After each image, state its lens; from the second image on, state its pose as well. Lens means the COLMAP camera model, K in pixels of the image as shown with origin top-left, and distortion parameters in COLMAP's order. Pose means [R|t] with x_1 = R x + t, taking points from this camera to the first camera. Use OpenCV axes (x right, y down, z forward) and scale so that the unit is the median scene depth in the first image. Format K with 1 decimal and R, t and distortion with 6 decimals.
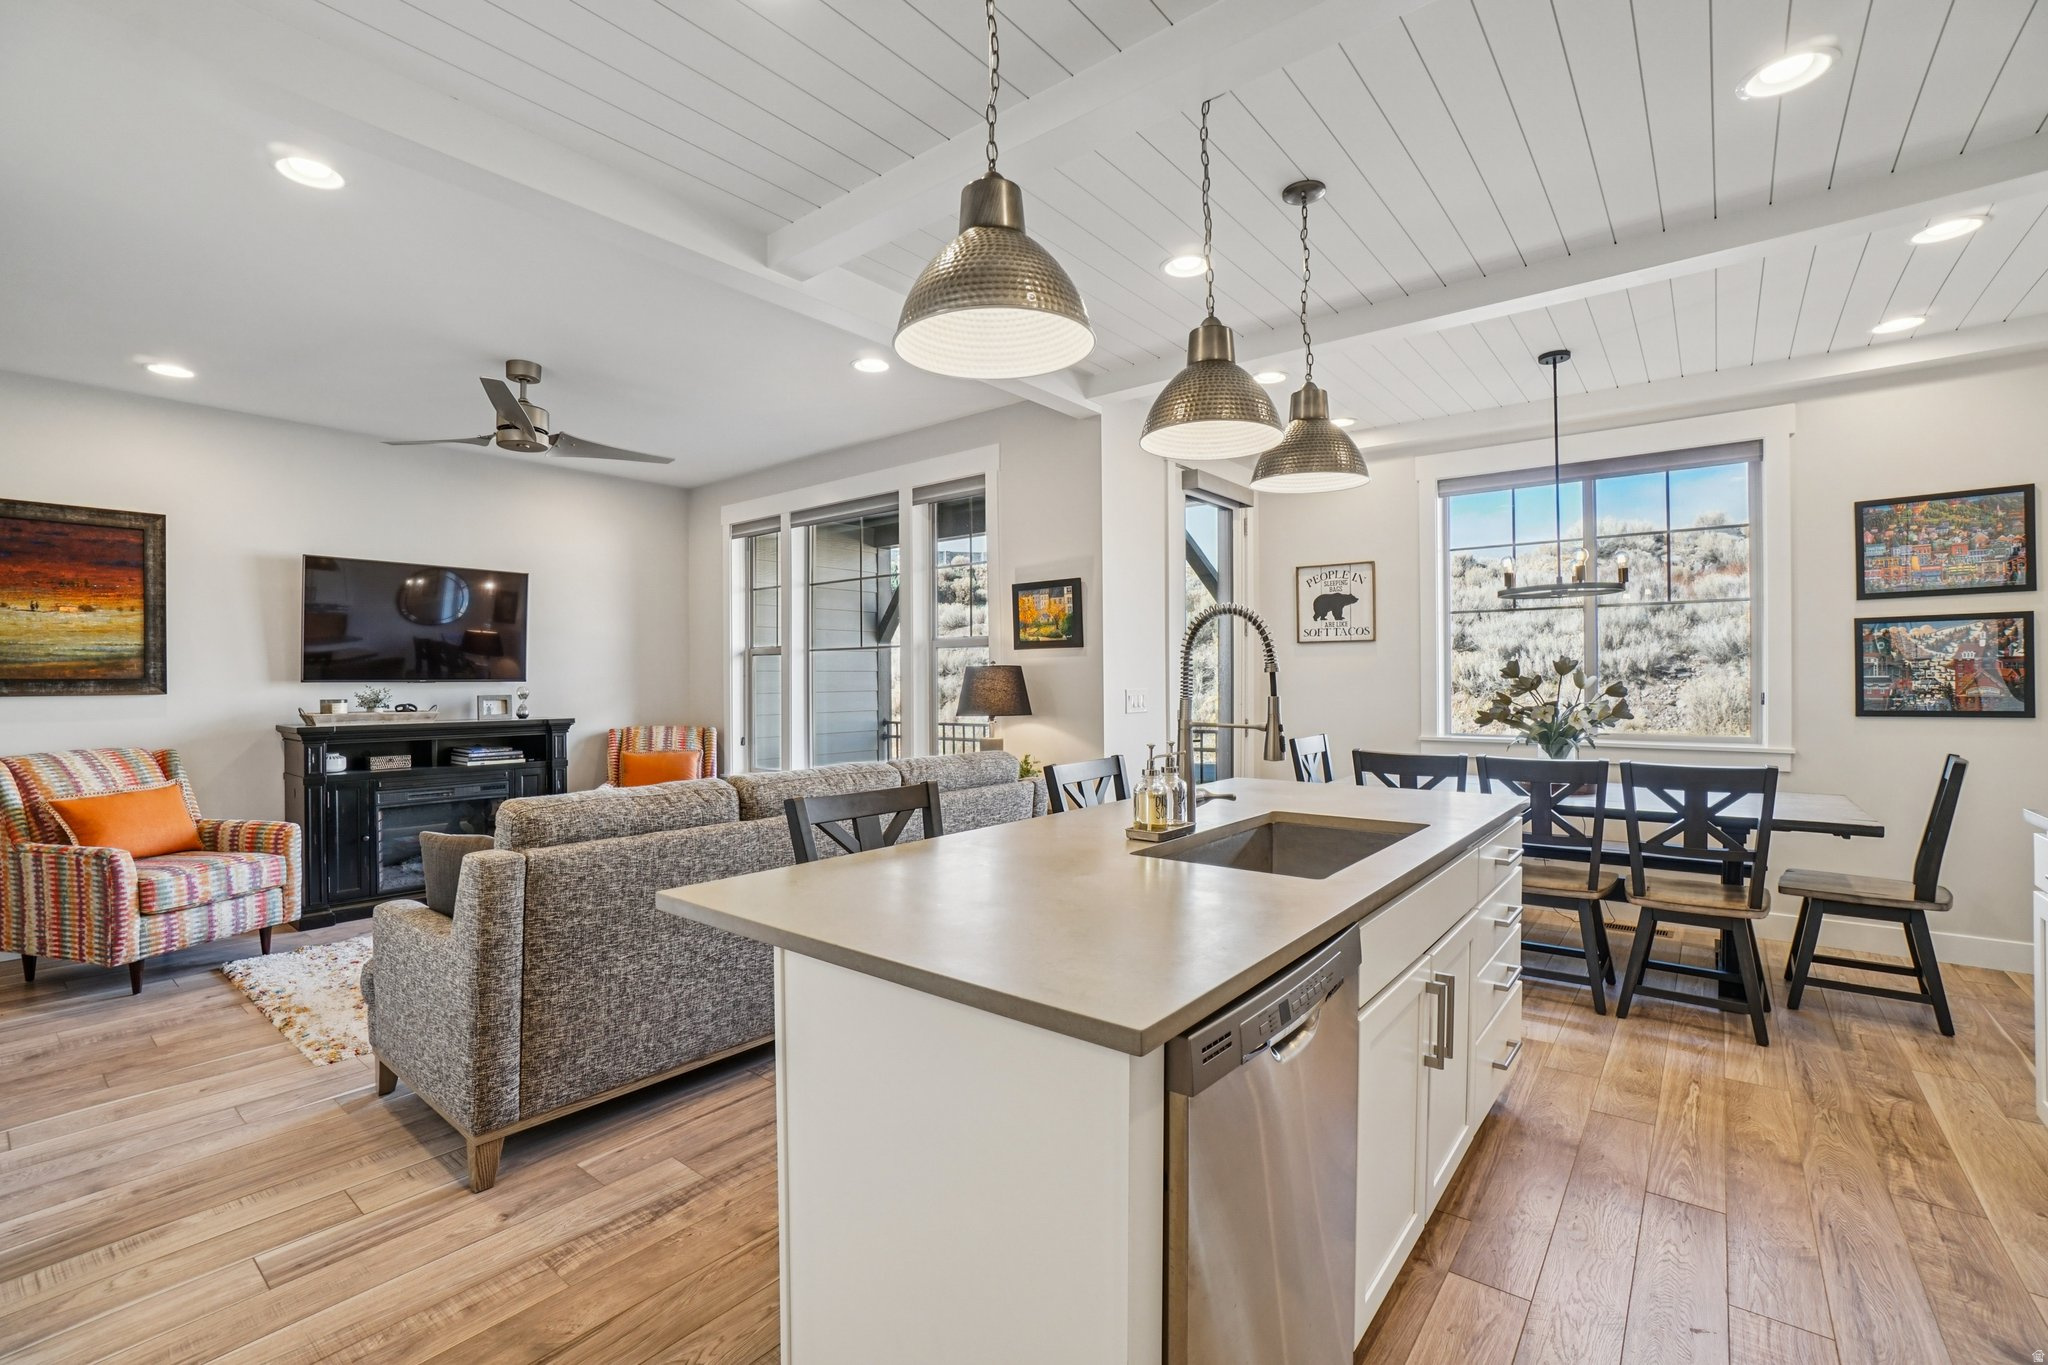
lens RADIAL K [[901.0, 0, 1004.4], [0, 901.0, 678.2], [0, 0, 1]] dist [-0.062914, 0.022708]
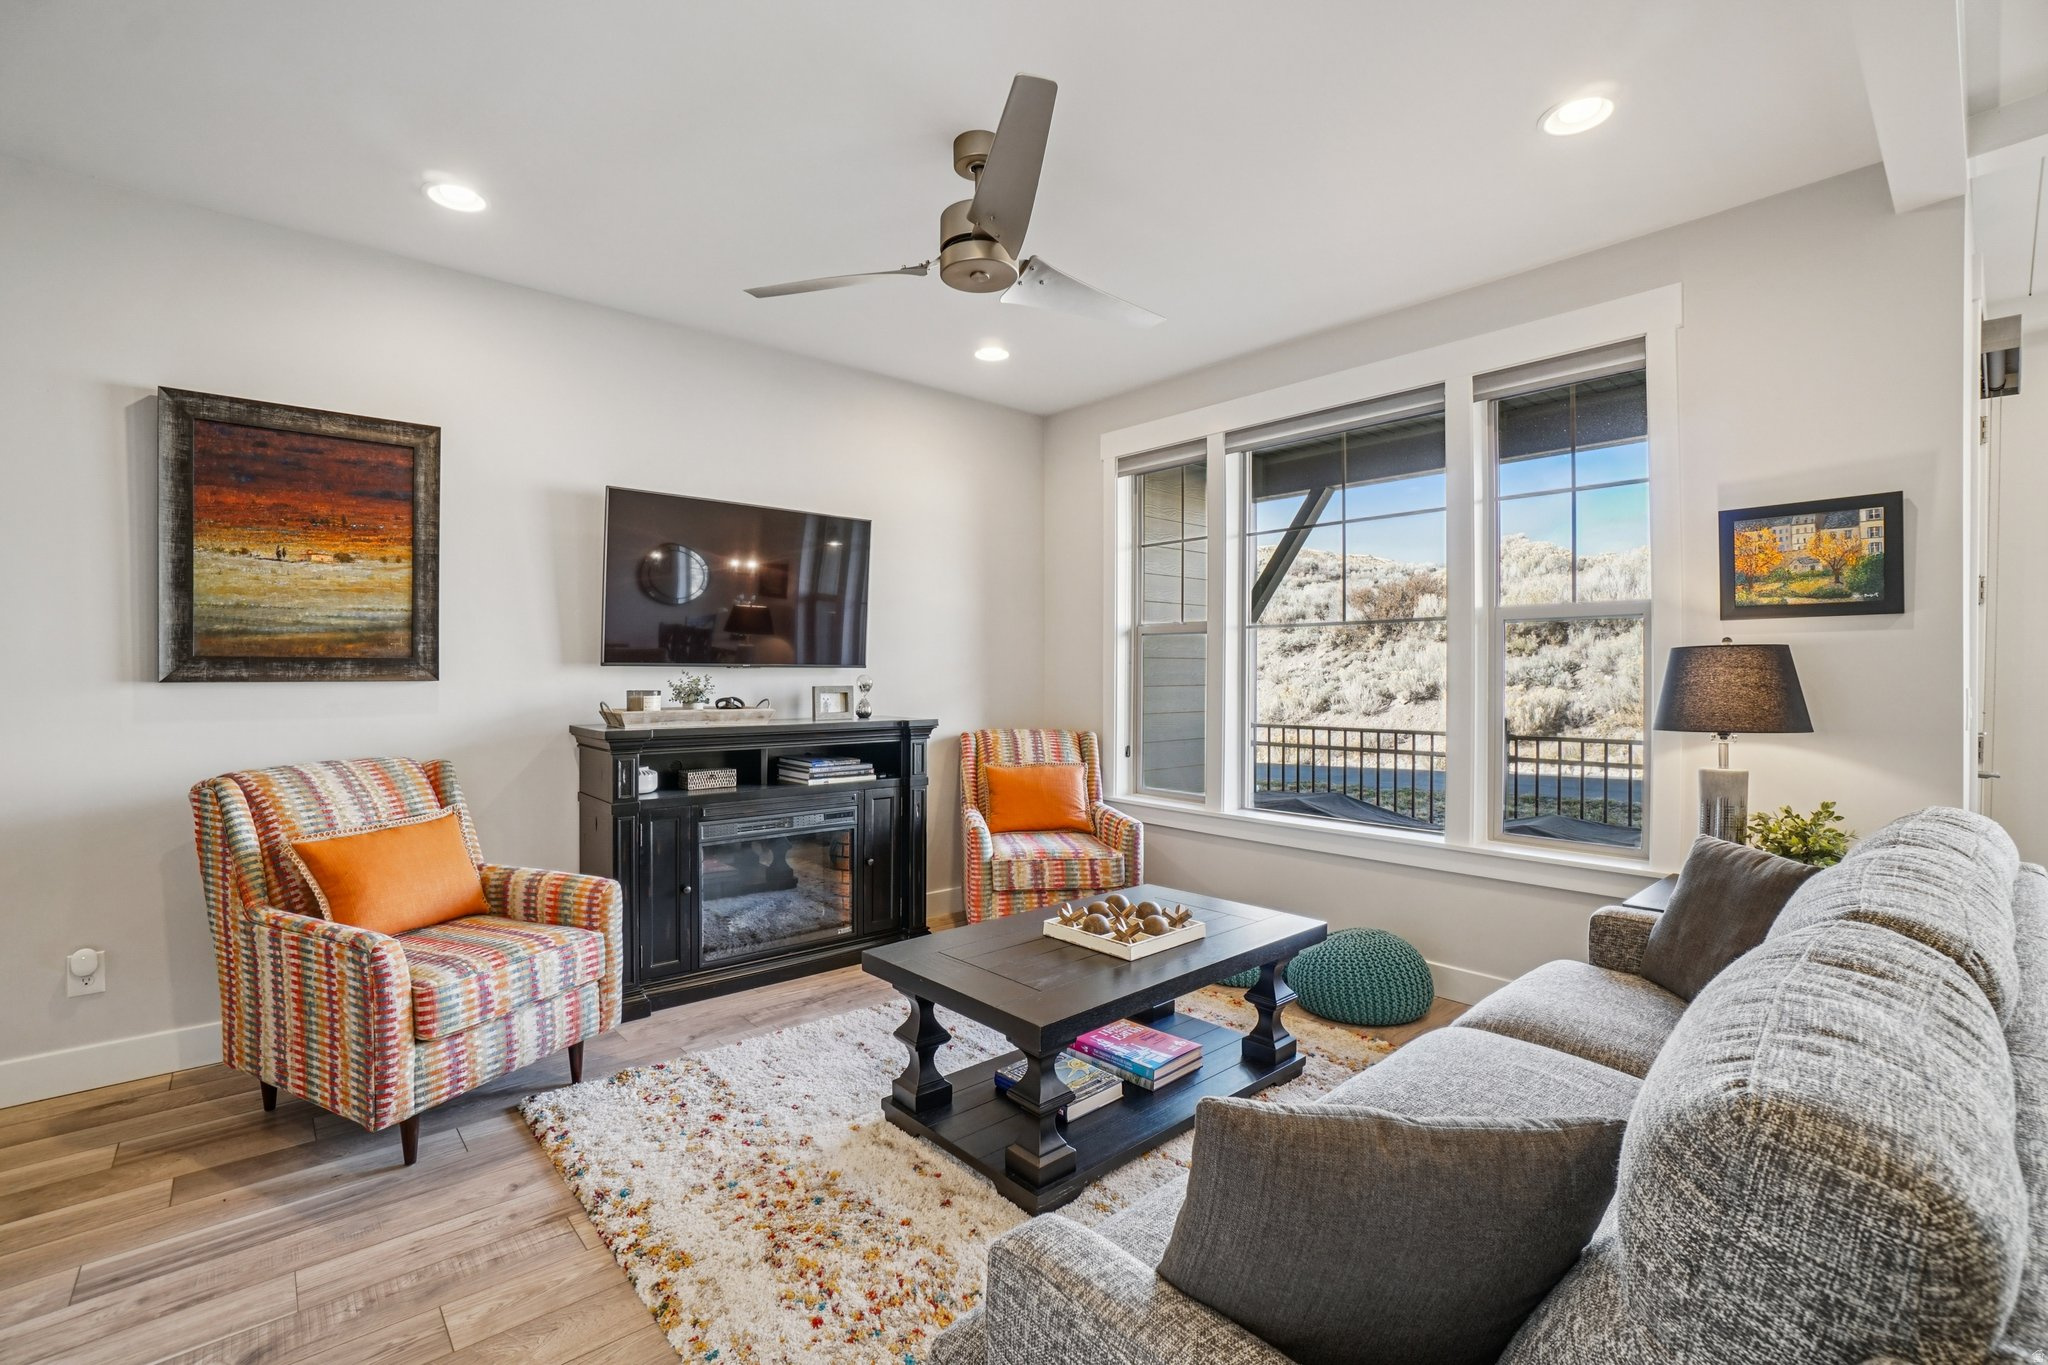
lens RADIAL K [[905.9, 0, 1004.1], [0, 905.9, 669.4], [0, 0, 1]] dist [-0.062999, 0.023620]
pose [[0.984654, 0.007815, -0.174342, -0.409556], [-0.008064, 0.999967, -0.000721, 0.006388], [0.174331, 0.002116, 0.984685, 0.389571]]
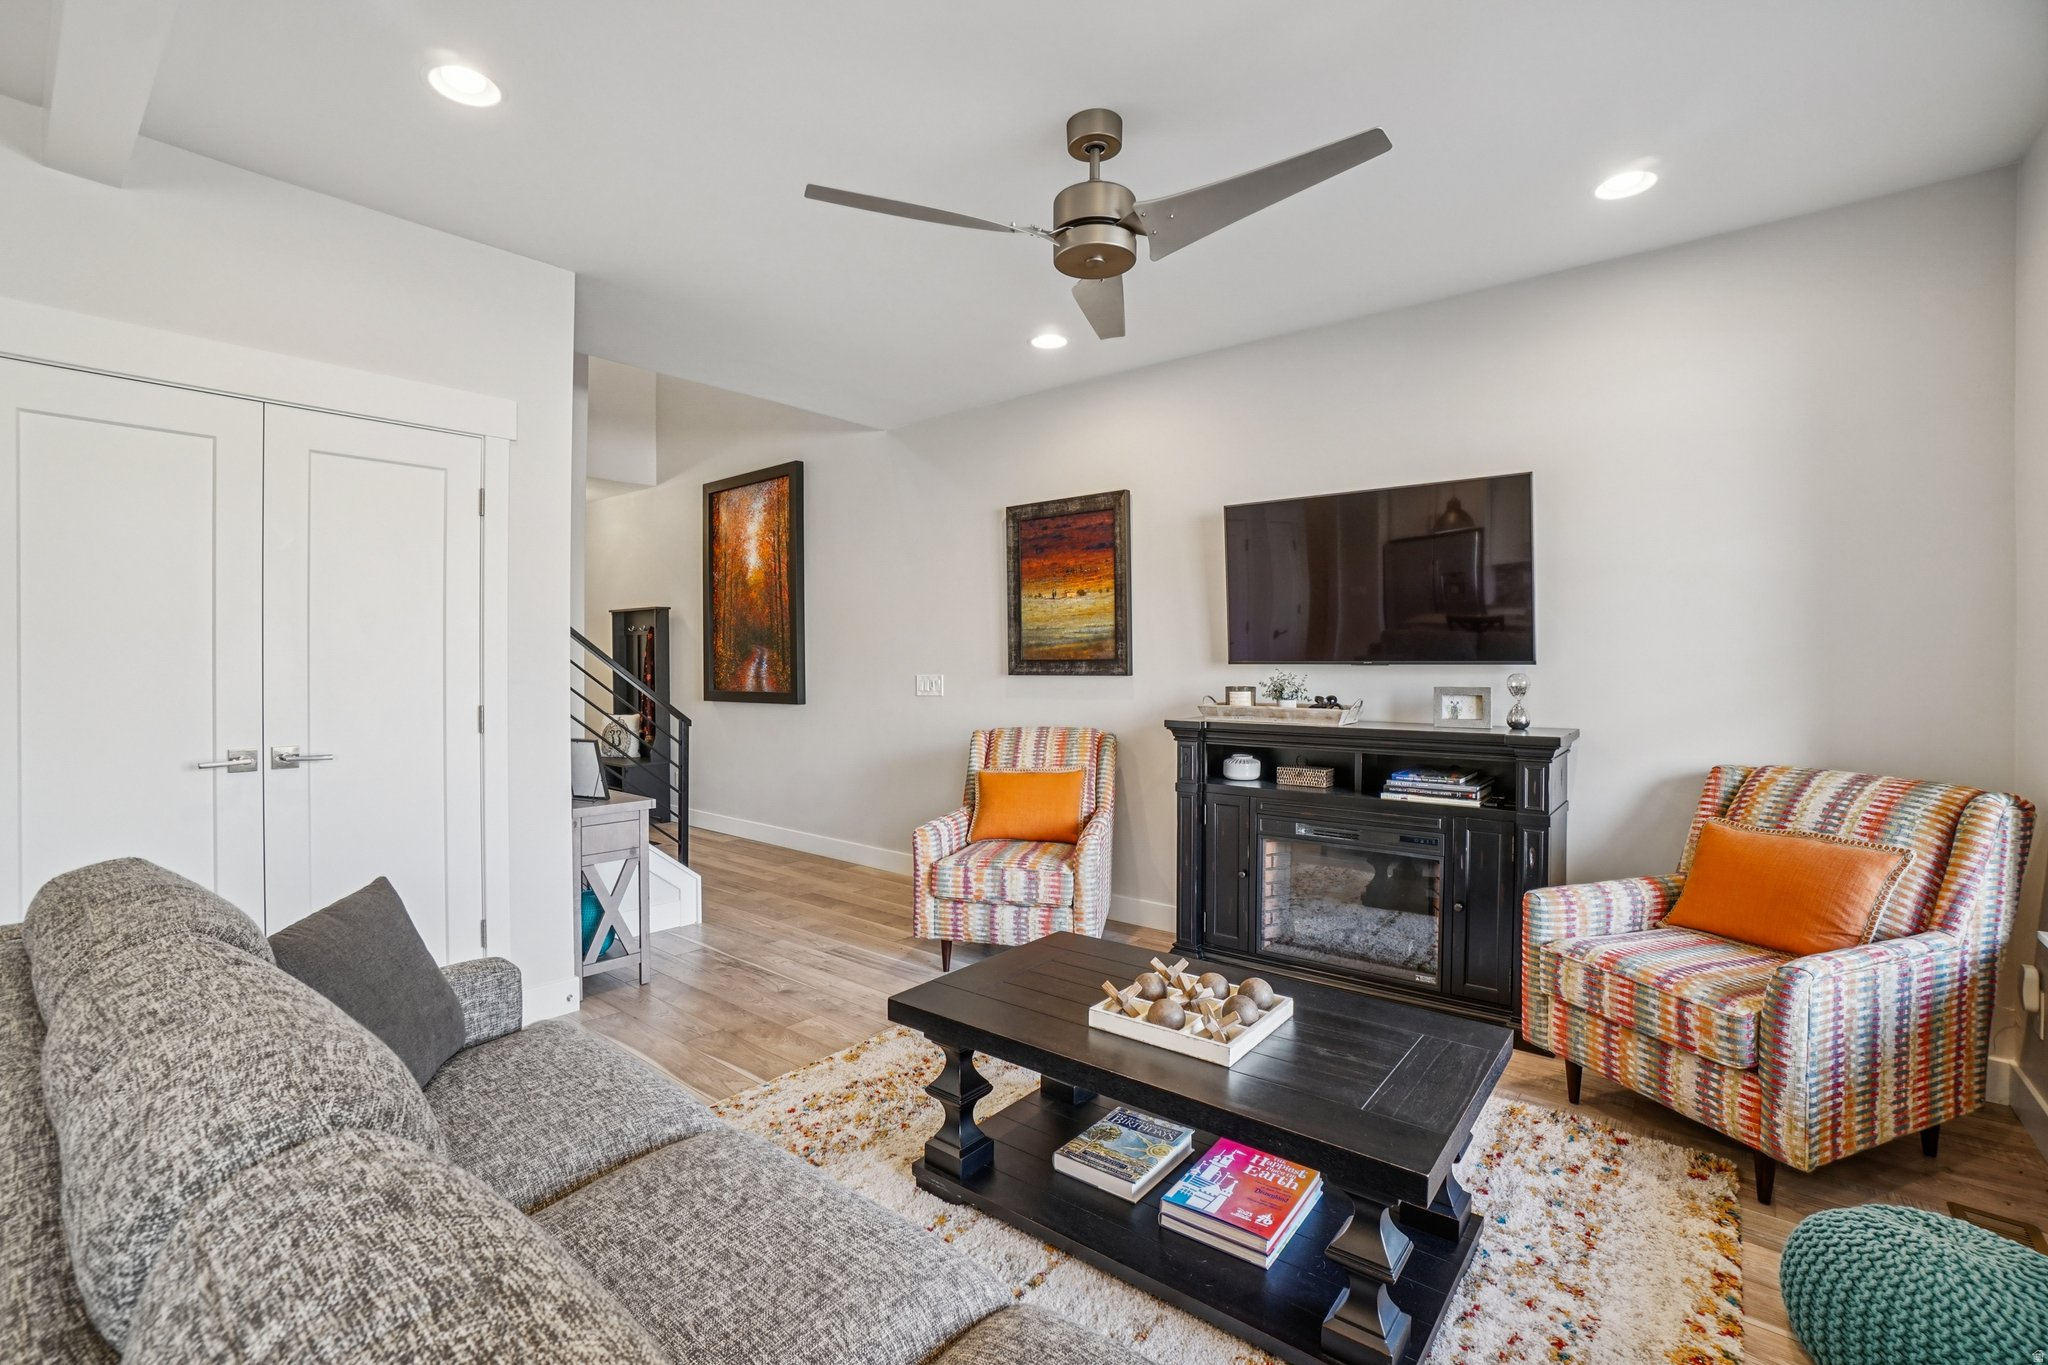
lens RADIAL K [[905.9, 0, 1004.1], [0, 905.9, 669.4], [0, 0, 1]] dist [-0.062999, 0.023620]
pose [[-0.015428, 0.015639, -0.999759, 0.041245], [0.005414, 0.999864, 0.015557, -0.005359], [0.999866, -0.005172, -0.015511, 0.928739]]
